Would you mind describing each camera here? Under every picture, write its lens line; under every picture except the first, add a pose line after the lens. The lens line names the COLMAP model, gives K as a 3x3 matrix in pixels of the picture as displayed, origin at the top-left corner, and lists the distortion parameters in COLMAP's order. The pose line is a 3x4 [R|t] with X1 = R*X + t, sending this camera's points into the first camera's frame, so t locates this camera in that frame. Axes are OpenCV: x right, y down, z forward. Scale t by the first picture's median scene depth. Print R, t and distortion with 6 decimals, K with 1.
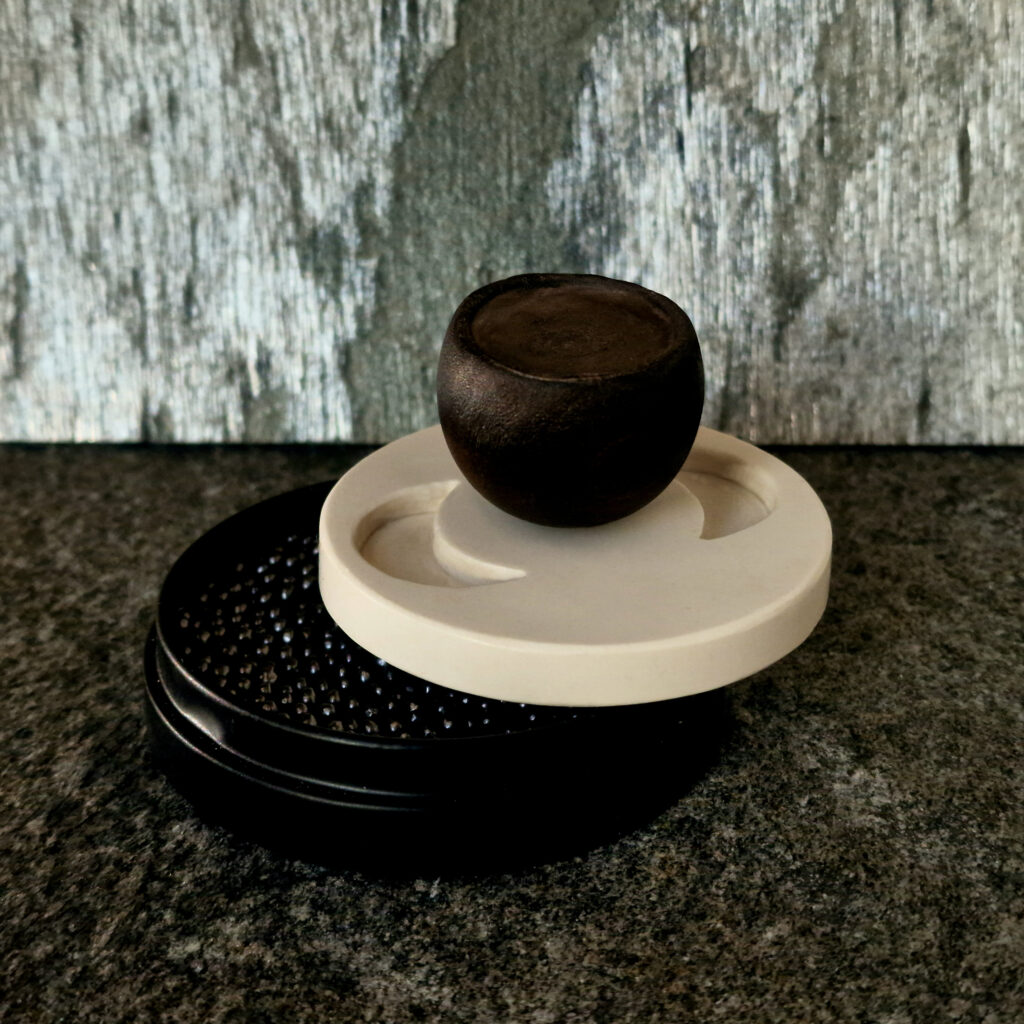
lens RADIAL K [[2211.1, 0, 511.3], [0, 2211.1, 667.9], [0, 0, 1]] dist [0.067484, -0.562494]
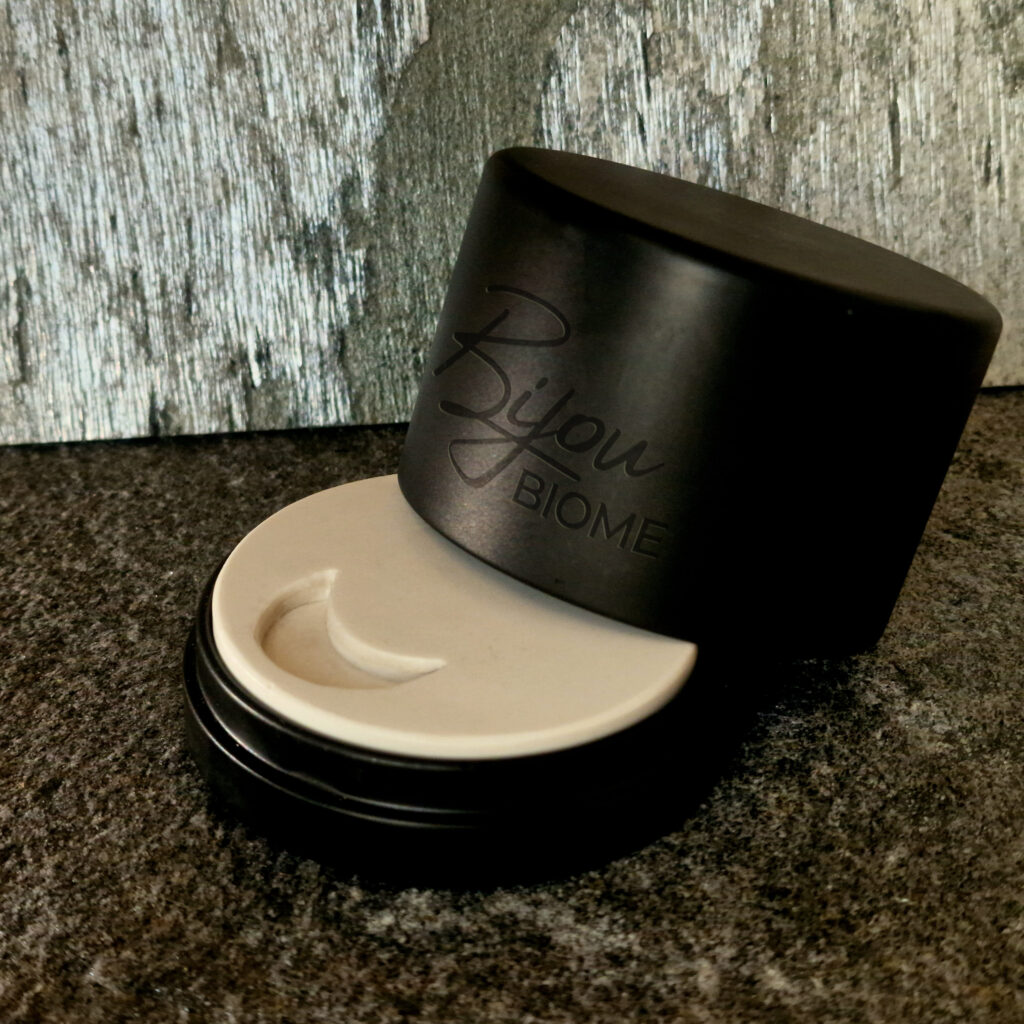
lens RADIAL K [[2211.1, 0, 511.3], [0, 2211.1, 667.9], [0, 0, 1]] dist [0.067484, -0.562494]
pose [[0.982728, -0.080190, 0.166782, -0.184974], [0.073822, 0.996298, 0.044046, -0.028438], [-0.169696, -0.030973, 0.985010, -0.048074]]
